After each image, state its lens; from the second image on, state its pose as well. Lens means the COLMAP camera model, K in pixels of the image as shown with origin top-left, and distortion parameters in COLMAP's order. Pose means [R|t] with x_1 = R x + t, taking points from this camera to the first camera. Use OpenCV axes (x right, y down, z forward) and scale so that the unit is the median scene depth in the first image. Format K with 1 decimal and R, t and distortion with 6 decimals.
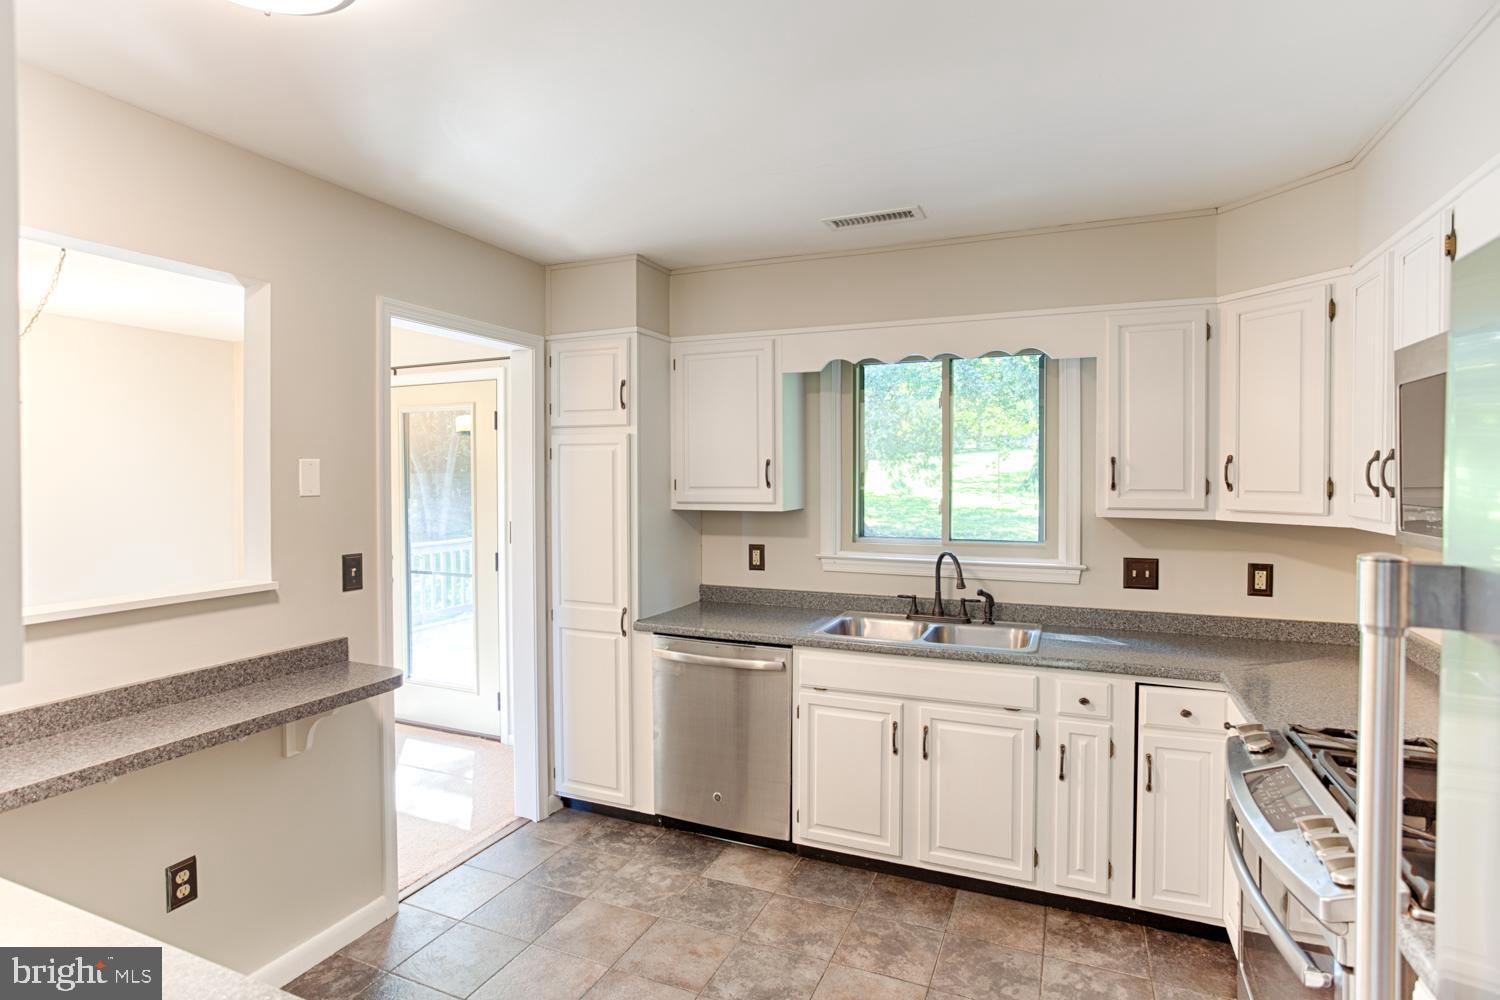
lens RADIAL K [[761.3, 0, 739.3], [0, 761.3, 487.6], [0, 0, 1]] dist [-0.060070, 0.039248]
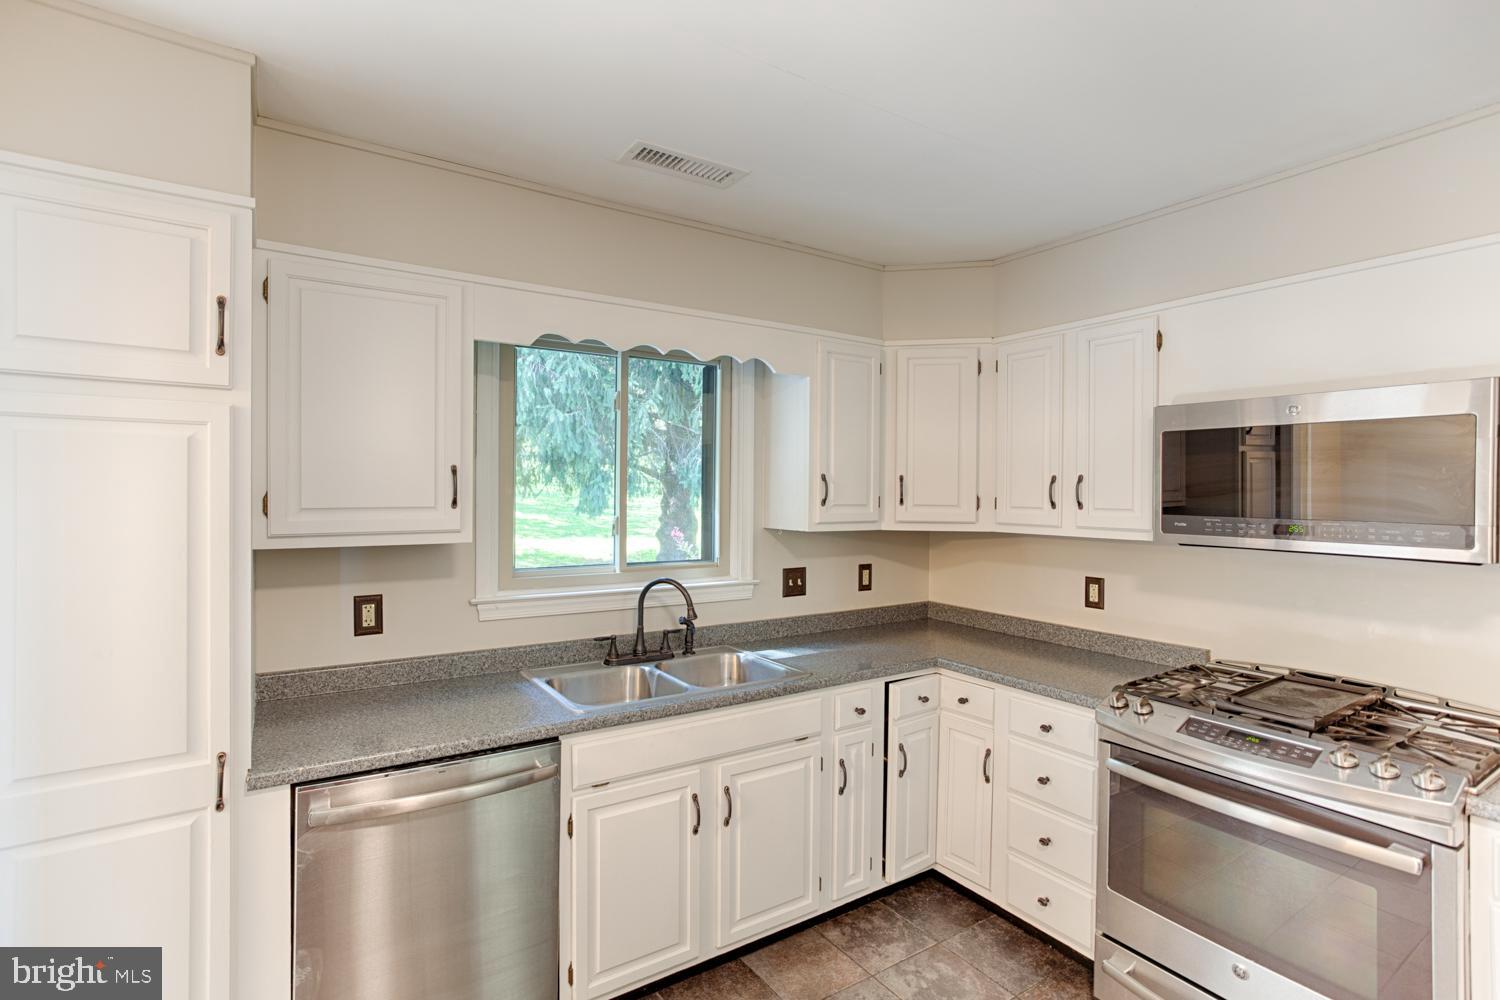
lens RADIAL K [[726.3, 0, 747.5], [0, 726.3, 494.3], [0, 0, 1]] dist [-0.048052, 0.033498]
pose [[0.548178, -0.000595, 0.836362, -0.380184], [0.004412, 0.999988, -0.002180, -0.009919], [-0.836350, 0.004886, 0.548174, 0.485037]]
